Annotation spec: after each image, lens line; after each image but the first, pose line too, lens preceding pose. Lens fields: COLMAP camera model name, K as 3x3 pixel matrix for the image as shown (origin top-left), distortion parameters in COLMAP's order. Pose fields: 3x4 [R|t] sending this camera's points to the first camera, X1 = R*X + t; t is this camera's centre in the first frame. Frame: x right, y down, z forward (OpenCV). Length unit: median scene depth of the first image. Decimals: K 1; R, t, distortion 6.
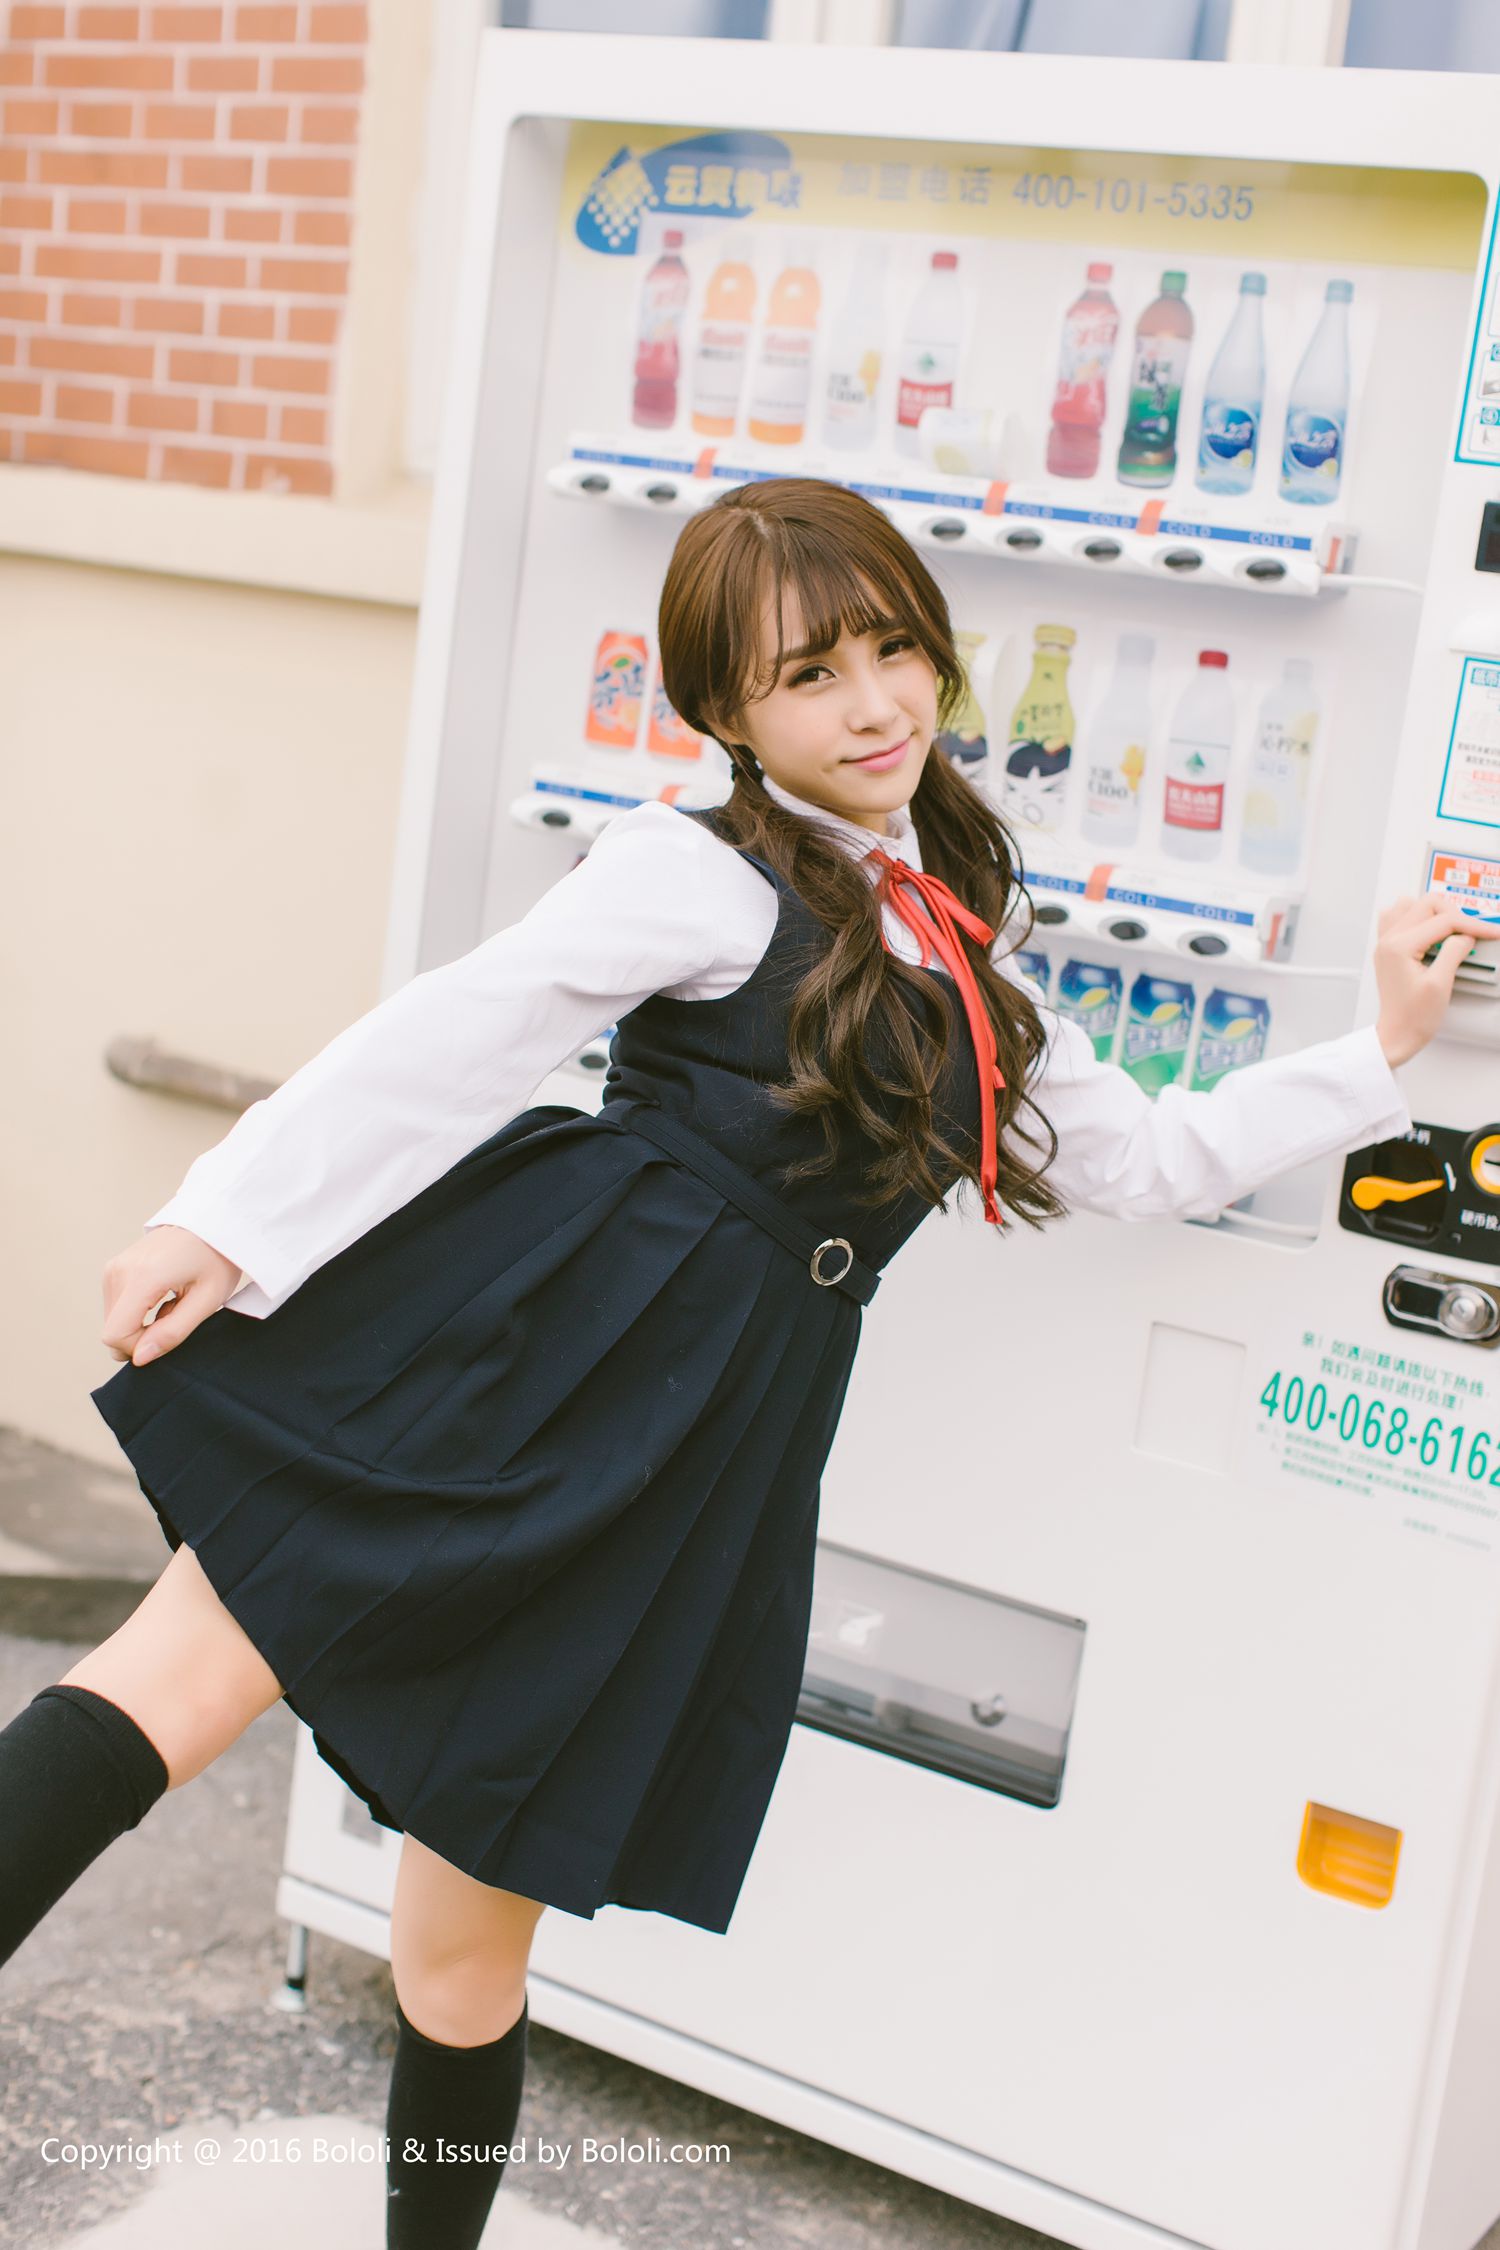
lens RADIAL K [[3260.0, 0, 718.5], [0, 3260.0, 1123.5], [0, 0, 1]] dist [0.008468, -0.114089]
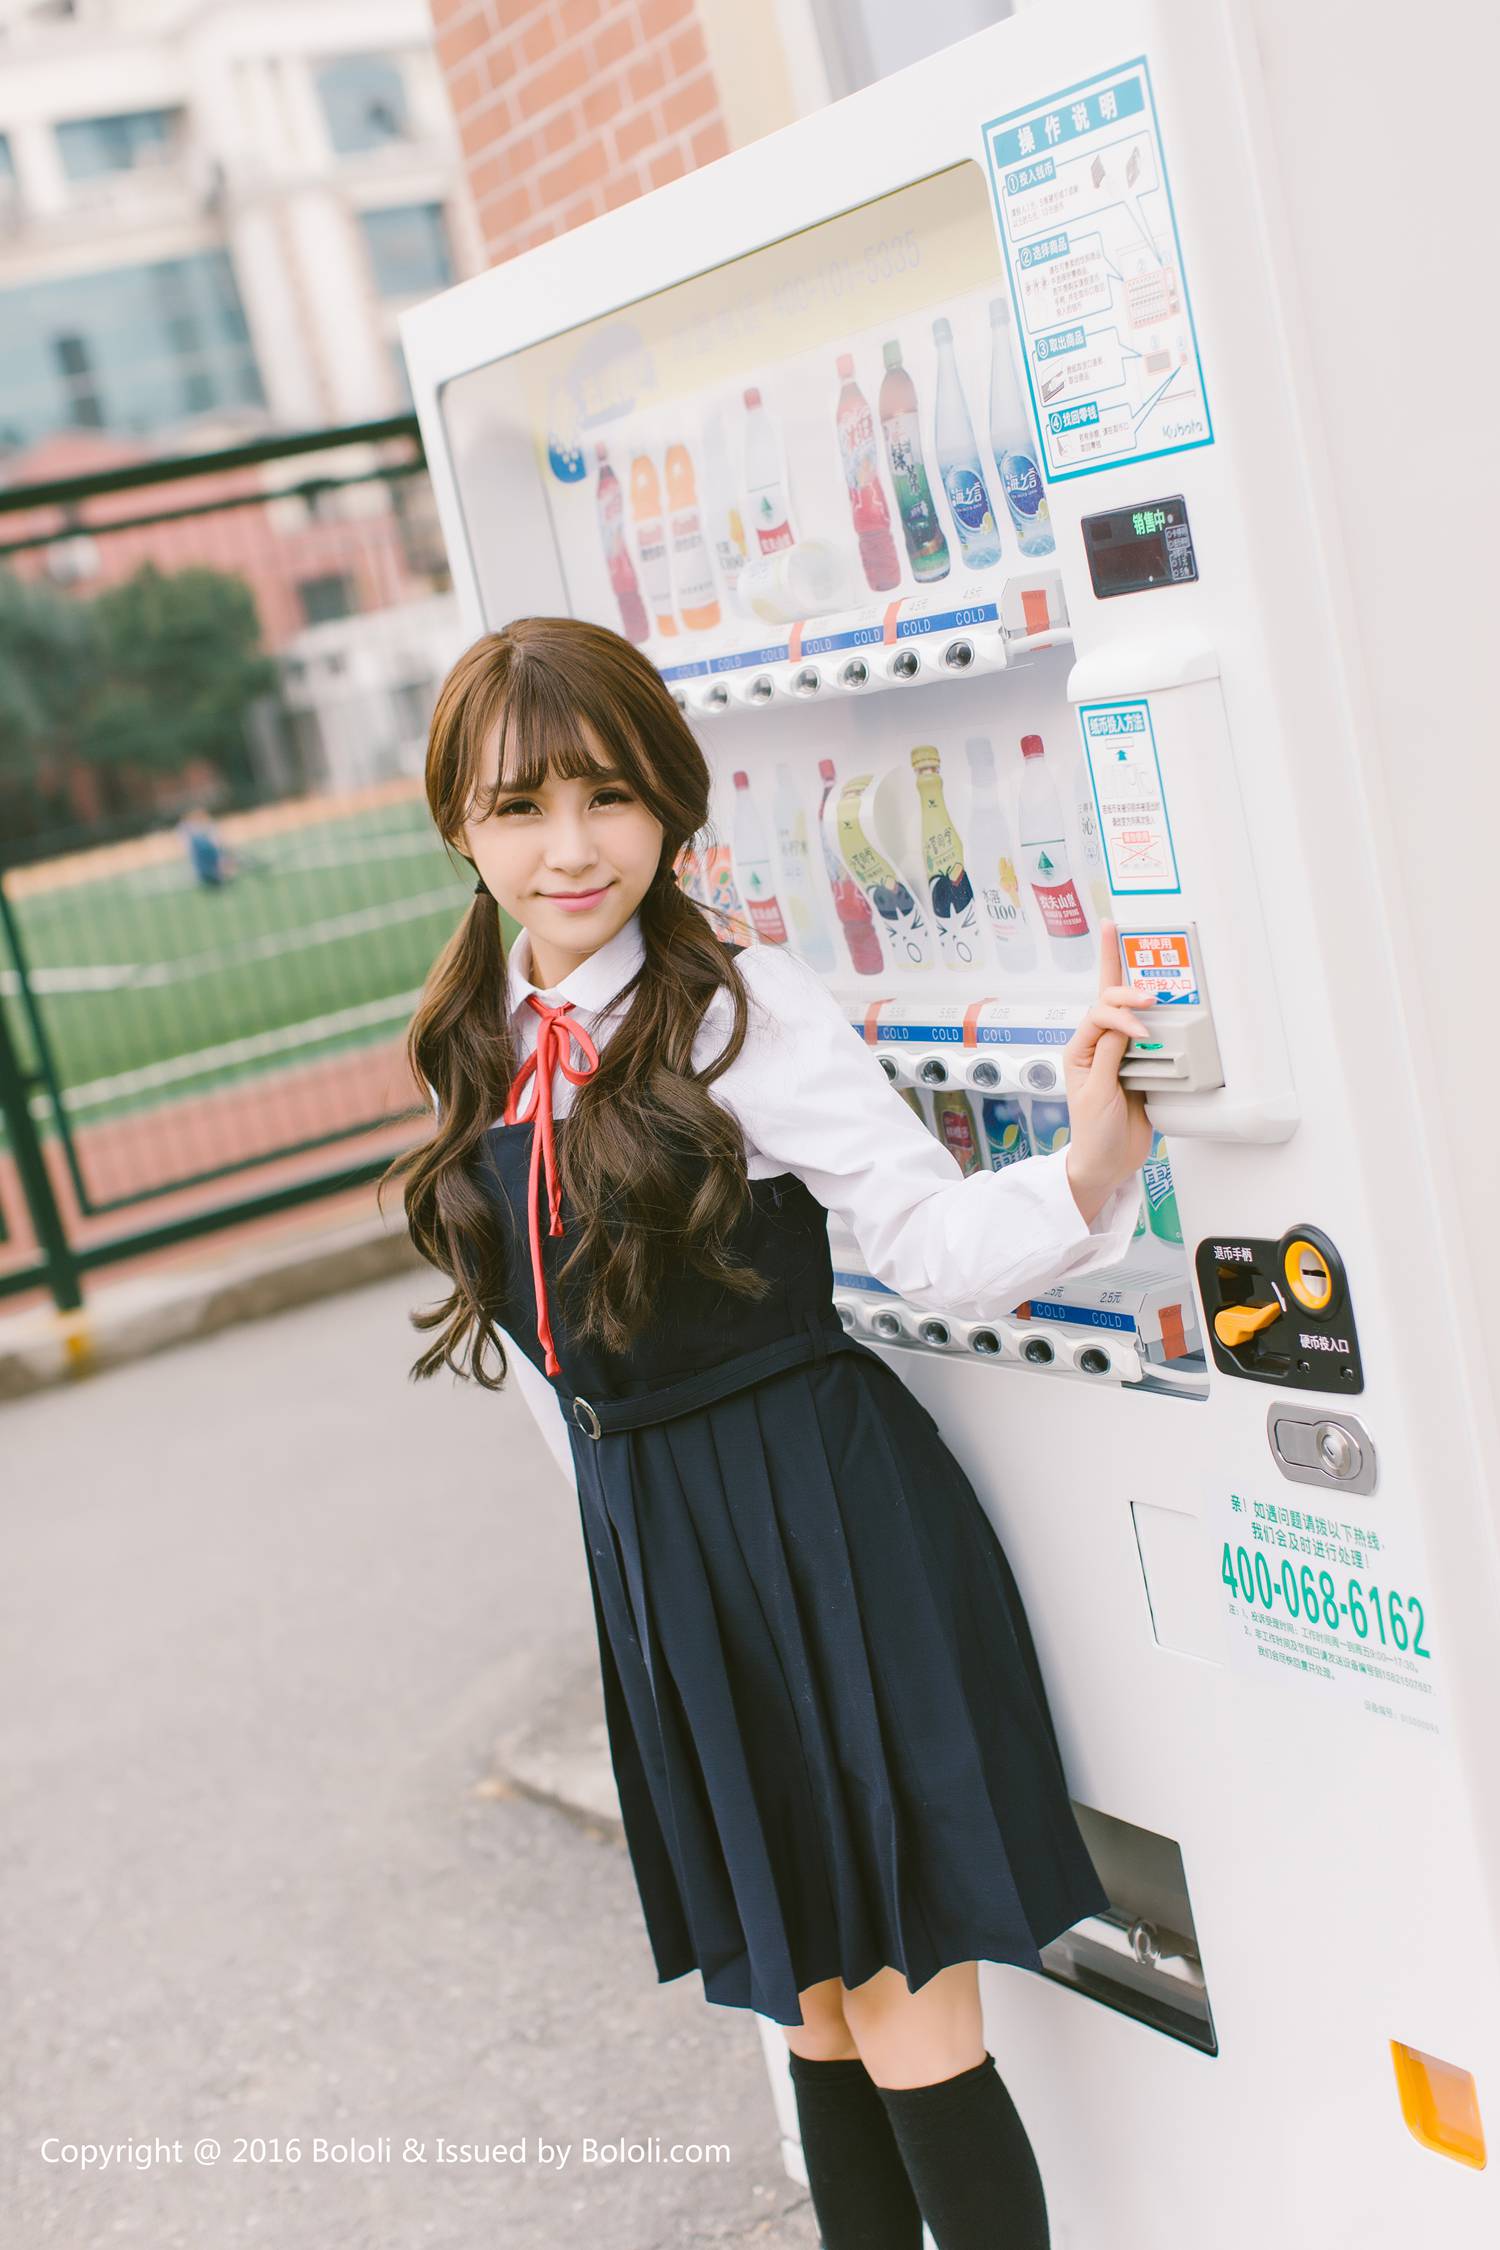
lens RADIAL K [[3260.0, 0, 718.5], [0, 3260.0, 1123.5], [0, 0, 1]] dist [0.008468, -0.114089]
pose [[0.818037, -0.218890, -0.531886, 0.536685], [0.207790, 0.974766, -0.081572, 0.010935], [0.536319, -0.043791, 0.842878, 0.213833]]
